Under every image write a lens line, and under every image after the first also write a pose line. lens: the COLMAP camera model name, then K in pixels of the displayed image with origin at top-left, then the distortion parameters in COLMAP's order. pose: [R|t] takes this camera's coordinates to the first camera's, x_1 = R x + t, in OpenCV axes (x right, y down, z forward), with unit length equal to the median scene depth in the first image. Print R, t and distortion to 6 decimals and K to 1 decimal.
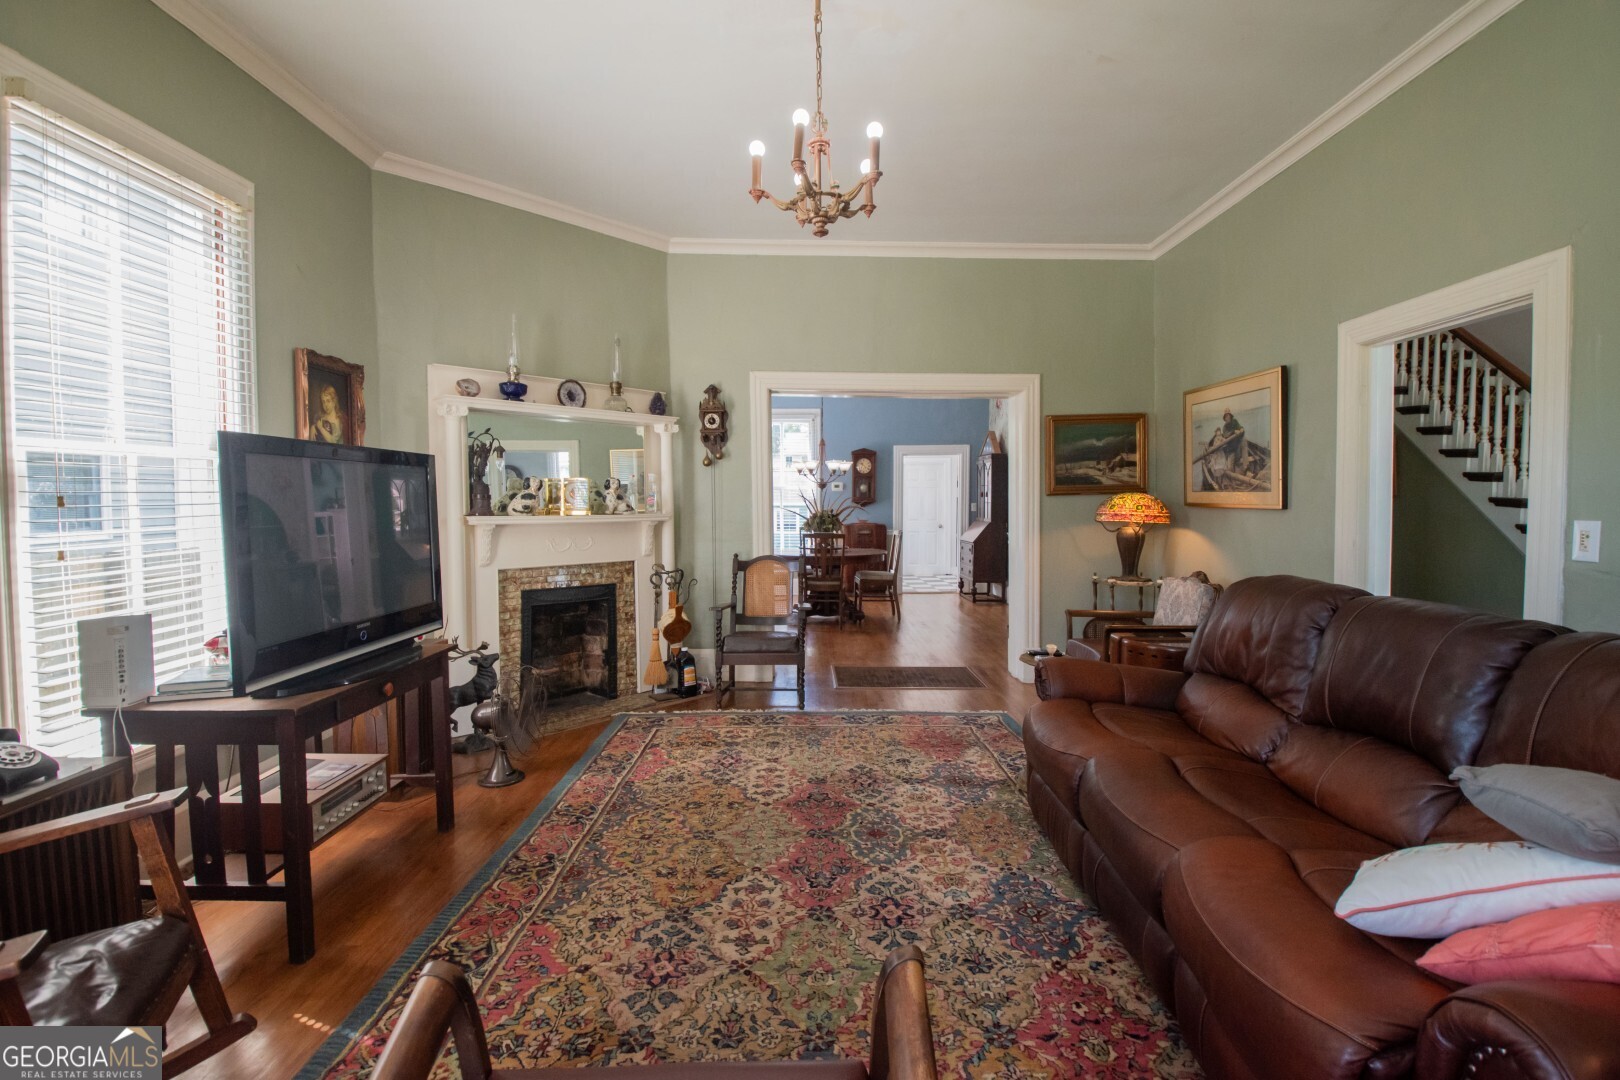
lens RADIAL K [[708.0, 0, 817.4], [0, 708.0, 526.3], [0, 0, 1]] dist [-0.000065, -0.015653]
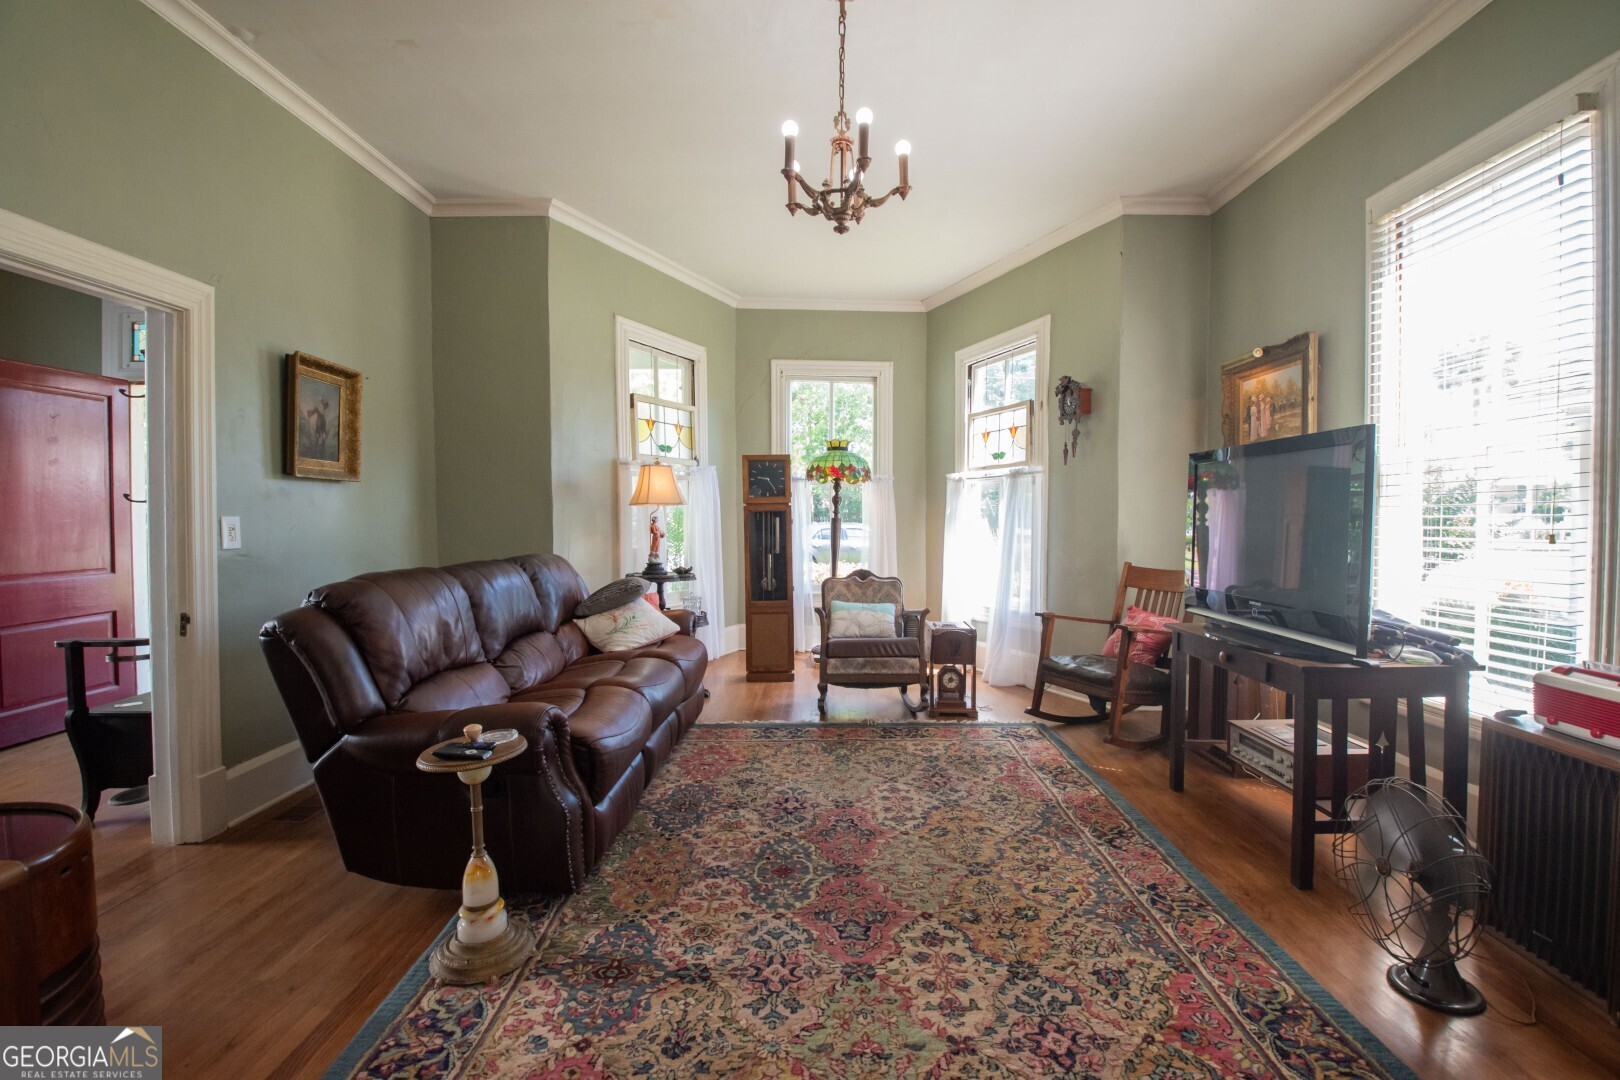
lens RADIAL K [[708.0, 0, 817.4], [0, 708.0, 526.3], [0, 0, 1]] dist [-0.000065, -0.015653]
pose [[-0.999899, 0.007735, 0.011894, 0.030474], [0.008363, 0.998524, 0.053665, -0.044443], [-0.011461, 0.053759, -0.998488, 2.026525]]
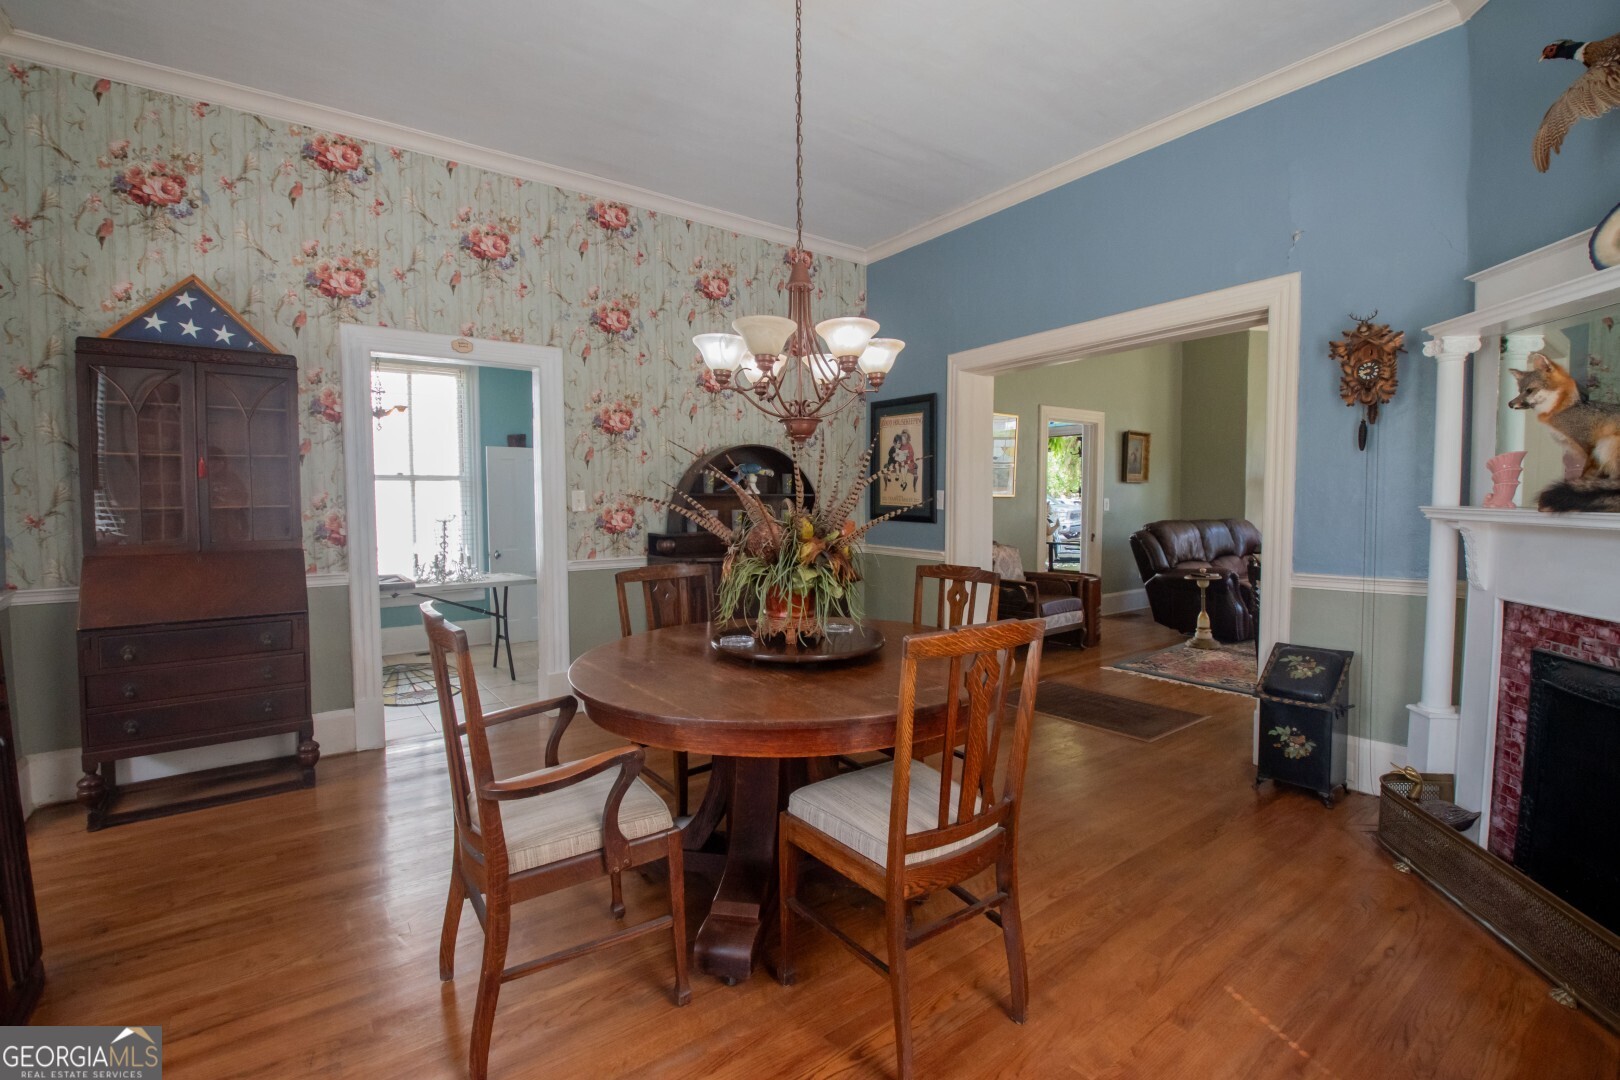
lens RADIAL K [[708.0, 0, 817.4], [0, 708.0, 526.3], [0, 0, 1]] dist [-0.000065, -0.015653]
pose [[-0.585021, -0.031713, 0.810398, -0.731352], [0.030088, 0.997699, 0.060763, -0.109504], [-0.810460, 0.059931, -0.582720, 3.669932]]
